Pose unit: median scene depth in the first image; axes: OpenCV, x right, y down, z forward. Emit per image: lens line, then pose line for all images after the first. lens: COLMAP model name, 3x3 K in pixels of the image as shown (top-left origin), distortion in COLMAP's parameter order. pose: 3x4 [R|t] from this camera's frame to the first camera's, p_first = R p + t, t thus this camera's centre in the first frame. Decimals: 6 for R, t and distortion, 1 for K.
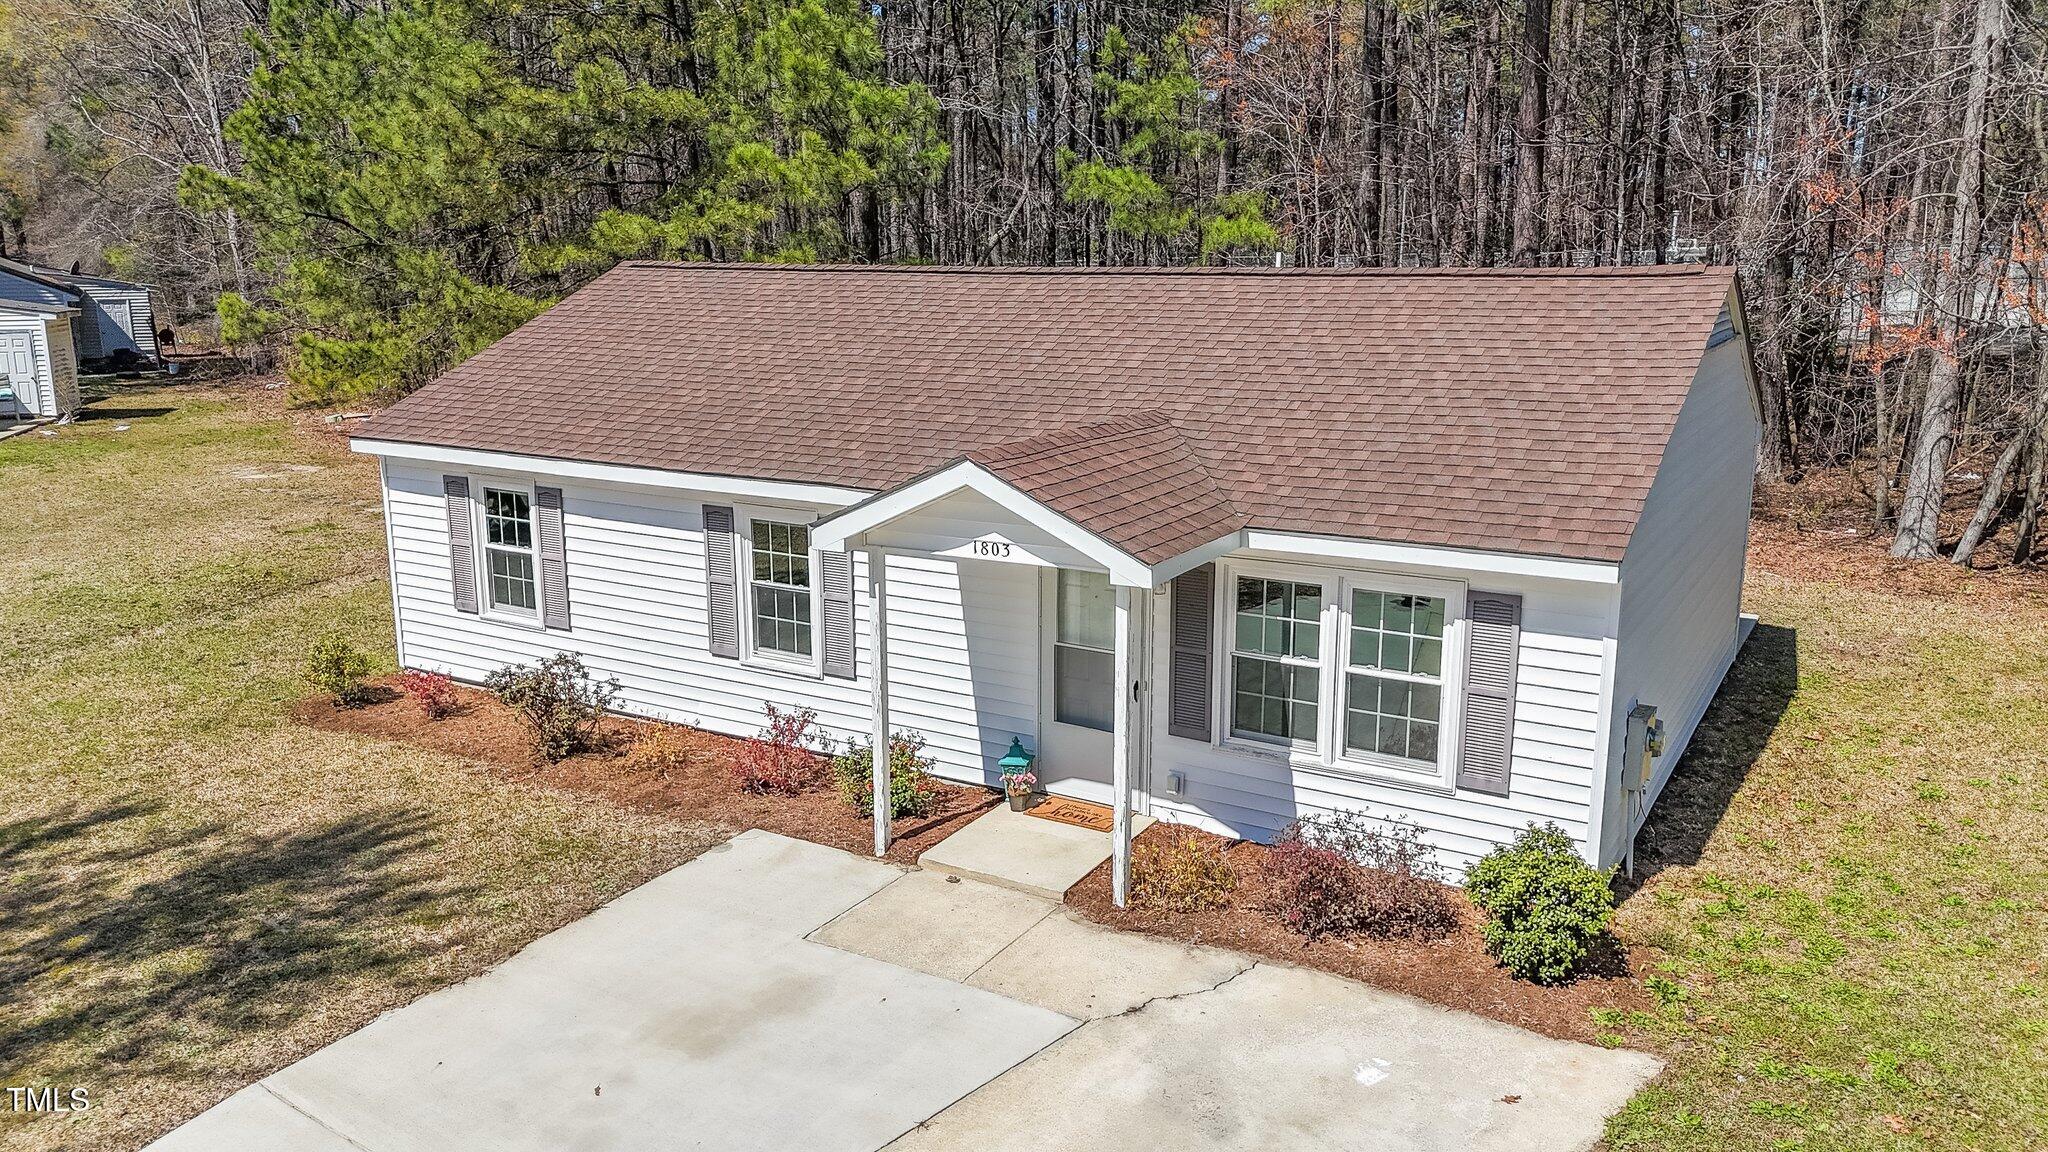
lens RADIAL K [[1509.1, 0, 1030.9], [0, 1509.1, 572.1], [0, 0, 1]] dist [0.044090, -0.033434]
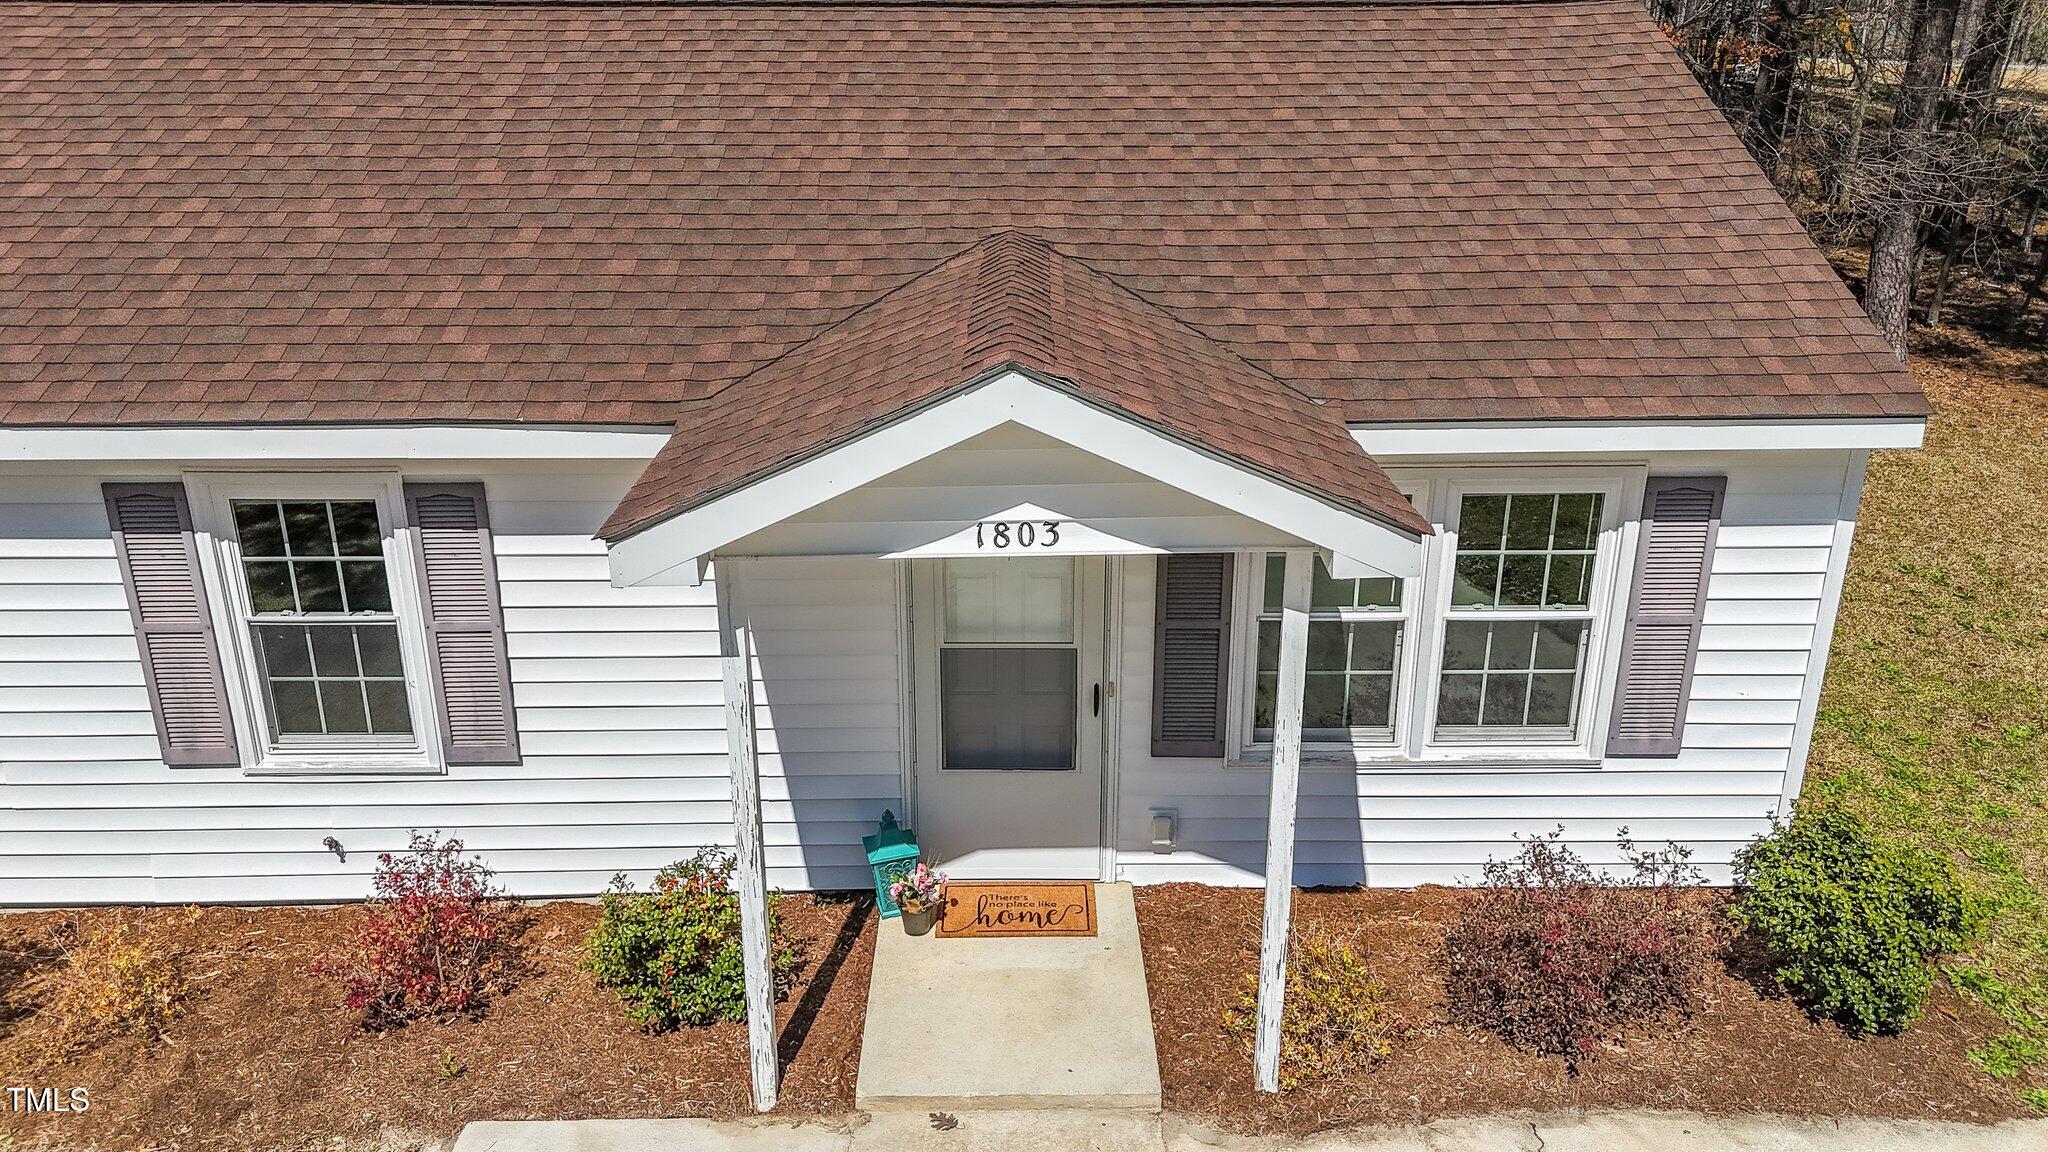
lens RADIAL K [[1509.1, 0, 1034.4], [0, 1509.1, 574.2], [0, 0, 1]] dist [0.044090, -0.033434]
pose [[0.849903, -0.181177, 0.494813, -0.257969], [0.108773, 0.979129, 0.171680, -0.083325], [-0.515591, -0.092089, 0.851872, 0.519028]]
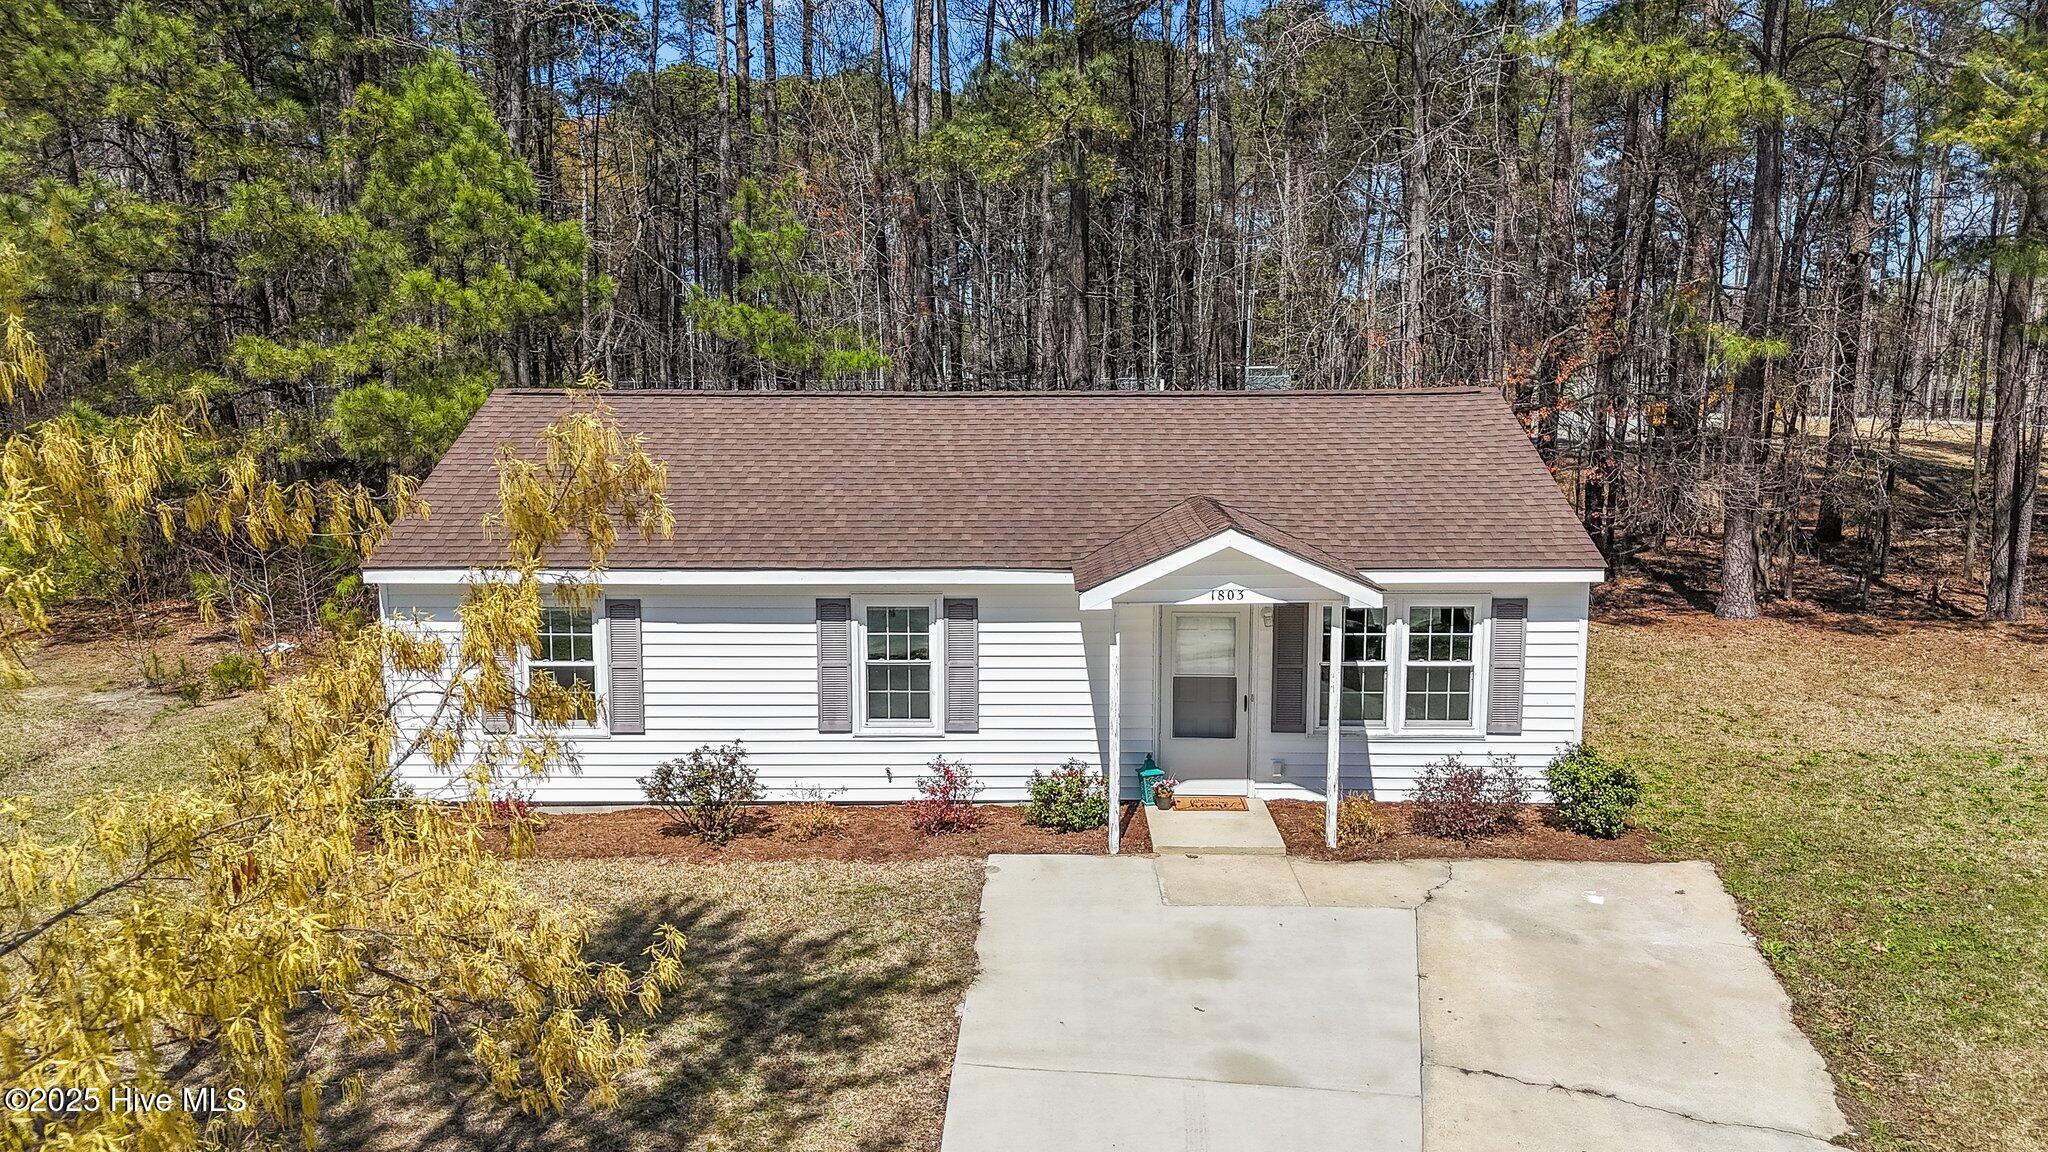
lens RADIAL K [[1509.1, 0, 1022.5], [0, 1509.1, 579.1], [0, 0, 1]] dist [0.044090, -0.033434]
pose [[0.866325, -0.067907, 0.494843, -0.787902], [0.106263, 0.993092, -0.049755, 0.016488], [-0.488046, 0.095688, 0.867557, -0.072190]]
